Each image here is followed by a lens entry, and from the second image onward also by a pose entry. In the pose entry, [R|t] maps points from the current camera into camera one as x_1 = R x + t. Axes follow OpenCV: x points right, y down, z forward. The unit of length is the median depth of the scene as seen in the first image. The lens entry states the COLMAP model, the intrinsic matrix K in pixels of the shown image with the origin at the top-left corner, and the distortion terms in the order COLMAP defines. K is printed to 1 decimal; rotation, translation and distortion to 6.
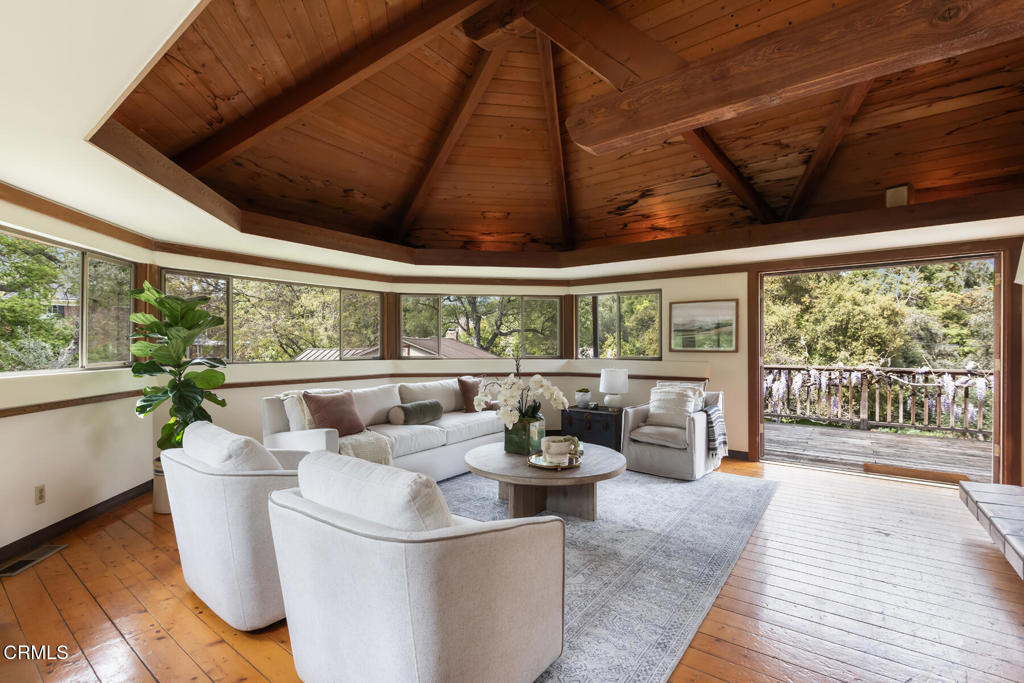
lens RADIAL K [[454.7, 0, 512.0], [0, 454.7, 341.5], [0, 0, 1]] dist [0.002589, -0.000311]
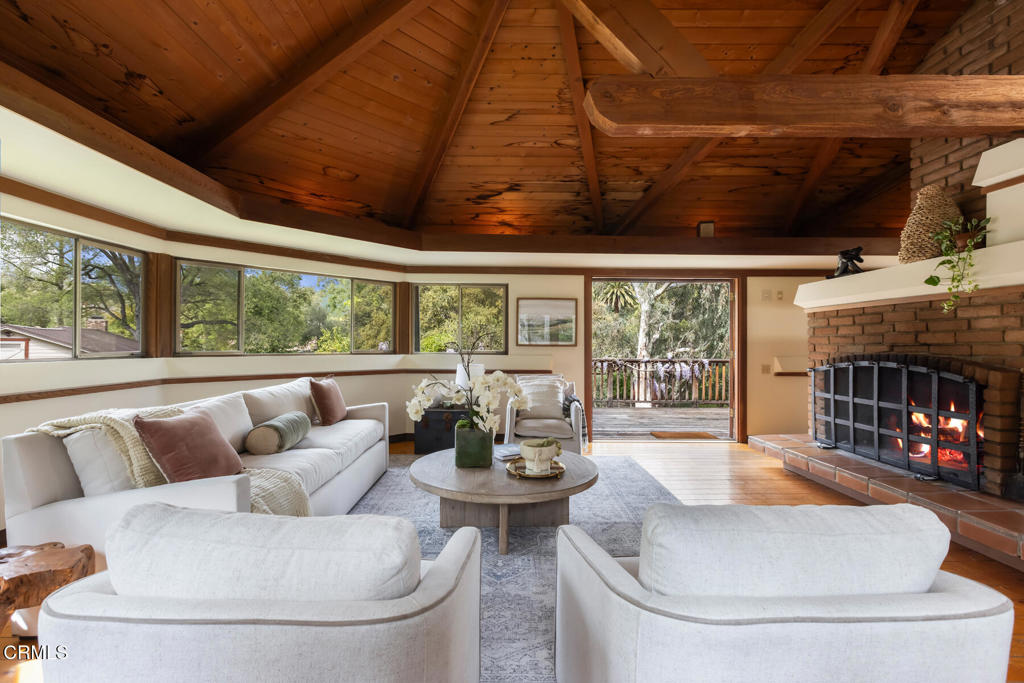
lens RADIAL K [[450.2, 0, 510.4], [0, 450.2, 333.3], [0, 0, 1]] dist [0.001787, 0.000271]
pose [[0.794995, 0.018473, 0.606335, -0.305913], [-0.011929, 0.999819, -0.014820, 0.010507], [-0.606499, 0.004549, 0.795071, 0.217462]]
